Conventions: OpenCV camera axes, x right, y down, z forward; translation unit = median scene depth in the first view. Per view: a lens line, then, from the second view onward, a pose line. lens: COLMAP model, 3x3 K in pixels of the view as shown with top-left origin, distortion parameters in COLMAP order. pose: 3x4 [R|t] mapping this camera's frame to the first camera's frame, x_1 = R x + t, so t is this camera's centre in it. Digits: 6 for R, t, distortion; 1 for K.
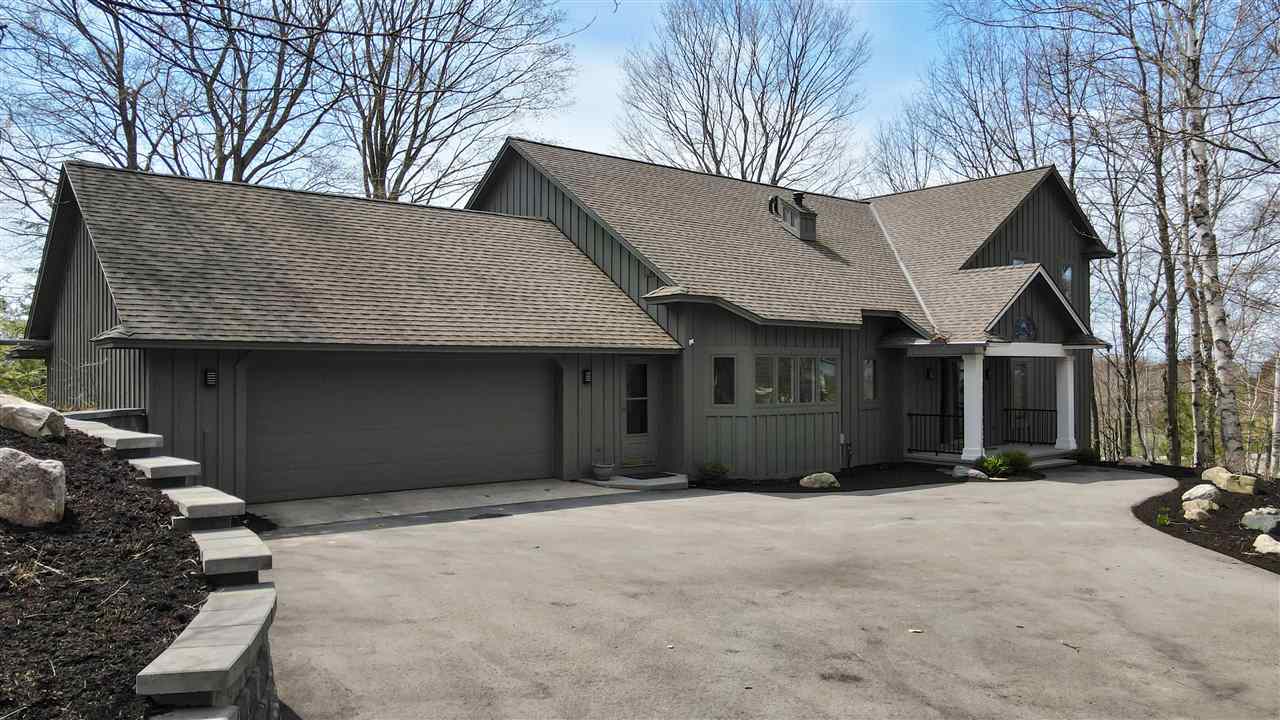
lens RADIAL K [[944.1, 0, 639.2], [0, 944.1, 365.4], [0, 0, 1]] dist [0.010090, 0.008220]
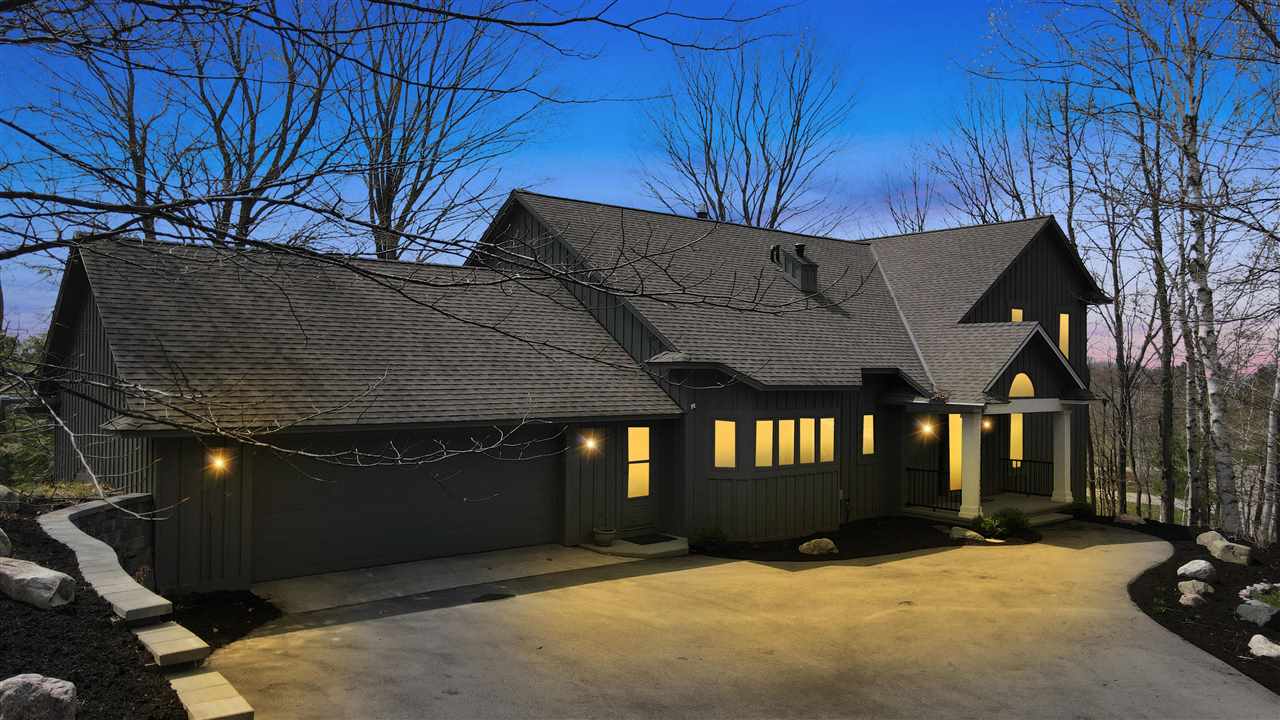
lens RADIAL K [[934.0, 0, 640.0], [0, 934.0, 360.0], [0, 0, 1]] dist [0.012012, 0.004650]
pose [[0.999933, 0.011485, 0.001228, -0.002569], [-0.011482, 0.999931, -0.002640, -0.052708], [-0.001258, 0.002626, 0.999996, 0.000016]]
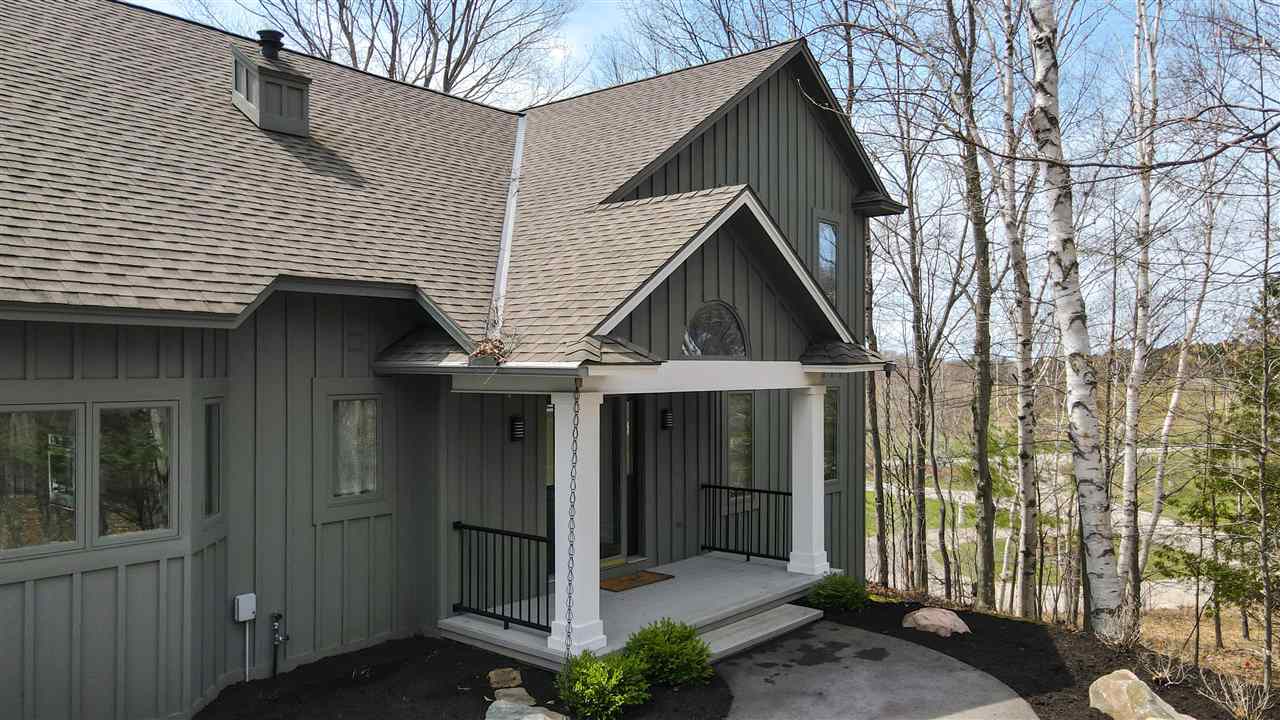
lens RADIAL K [[948.6, 0, 640.0], [0, 948.6, 360.0], [0, 0, 1]] dist [-0.003800, 0.000655]
pose [[0.982184, 0.006430, 0.187809, 0.258176], [-0.006485, 0.999979, -0.000321, -0.021480], [-0.187808, -0.000902, 0.982205, 0.504264]]
